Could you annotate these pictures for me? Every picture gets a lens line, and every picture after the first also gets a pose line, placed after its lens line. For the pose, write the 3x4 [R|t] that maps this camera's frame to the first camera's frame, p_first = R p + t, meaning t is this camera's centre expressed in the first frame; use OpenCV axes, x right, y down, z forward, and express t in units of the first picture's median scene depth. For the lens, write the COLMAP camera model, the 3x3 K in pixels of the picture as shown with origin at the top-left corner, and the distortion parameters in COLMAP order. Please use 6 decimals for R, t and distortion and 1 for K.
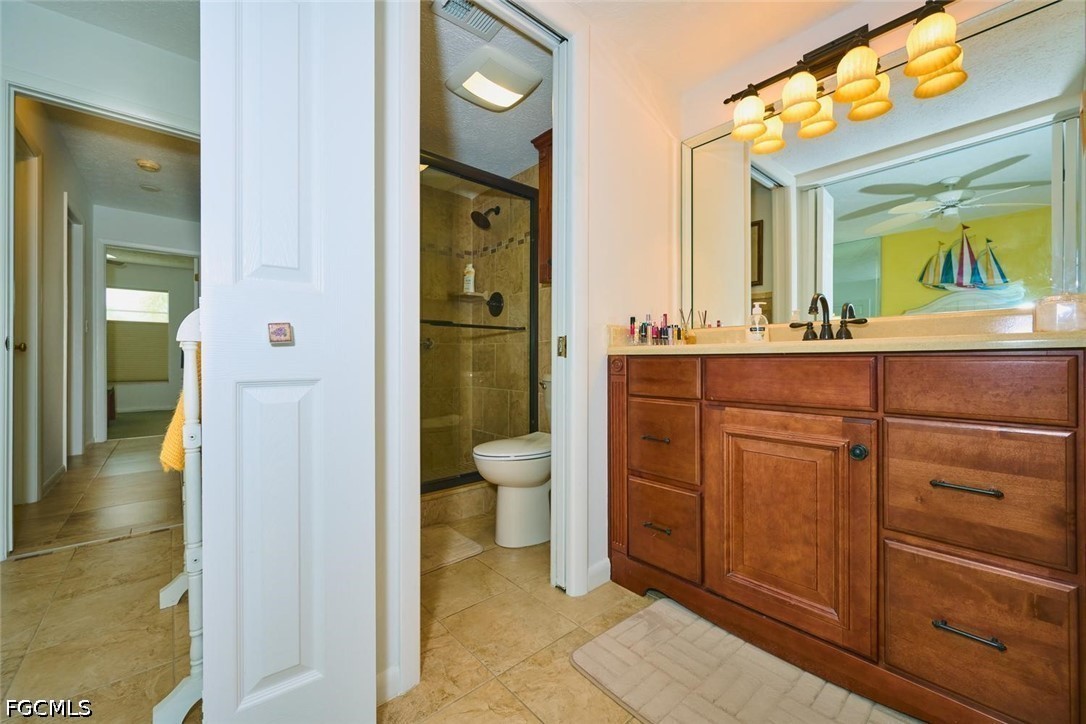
lens RADIAL K [[430.8, 0, 540.2], [0, 430.8, 357.9], [0, 0, 1]] dist [-0.003554, -0.000274]
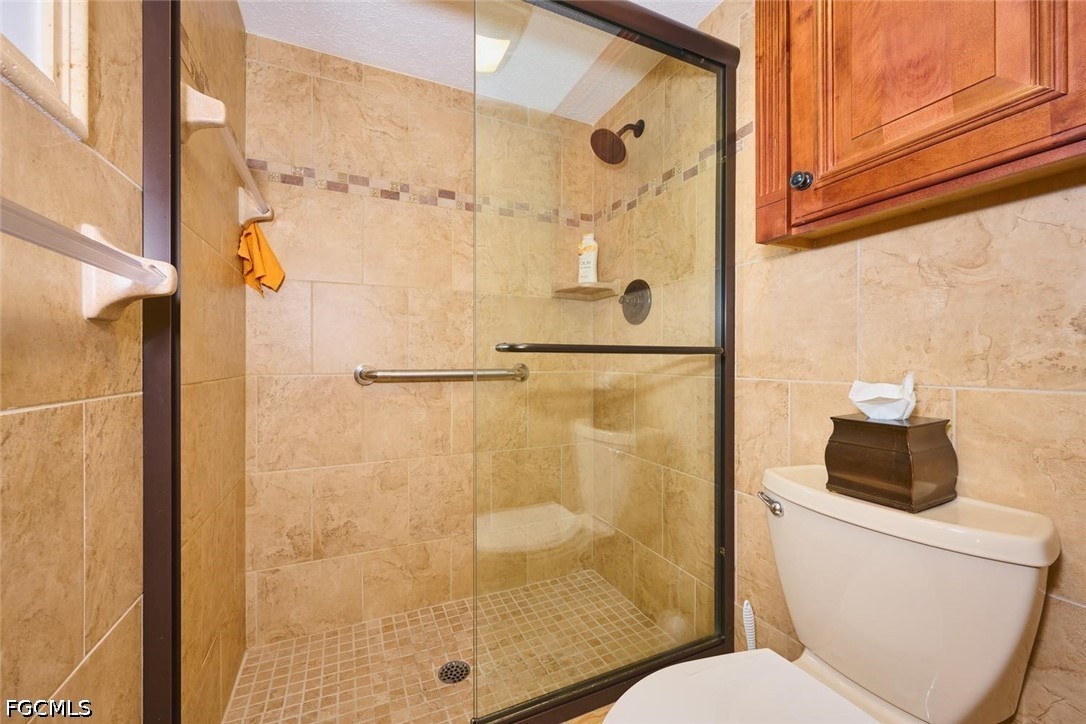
lens RADIAL K [[430.8, 0, 539.8], [0, 430.8, 362.3], [0, 0, 1]] dist [-0.003554, -0.000274]
pose [[0.960153, 0.002041, -0.279466, -0.072538], [-0.003402, 0.999985, -0.004387, -0.048769], [0.279453, 0.005163, 0.960145, 0.477920]]
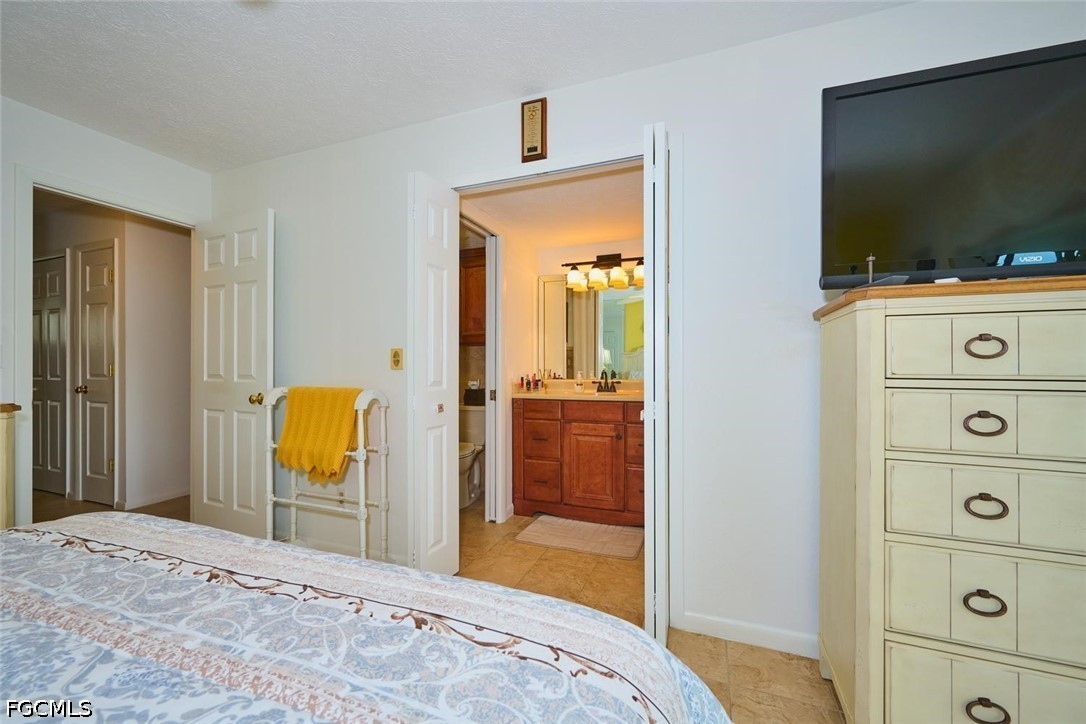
lens RADIAL K [[430.8, 0, 544.8], [0, 430.8, 364.3], [0, 0, 1]] dist [-0.003554, -0.000274]
pose [[0.884825, -0.000310, 0.465924, -0.648646], [0.001173, 0.999998, -0.001563, -0.163520], [-0.465923, 0.001930, 0.884823, -0.821007]]
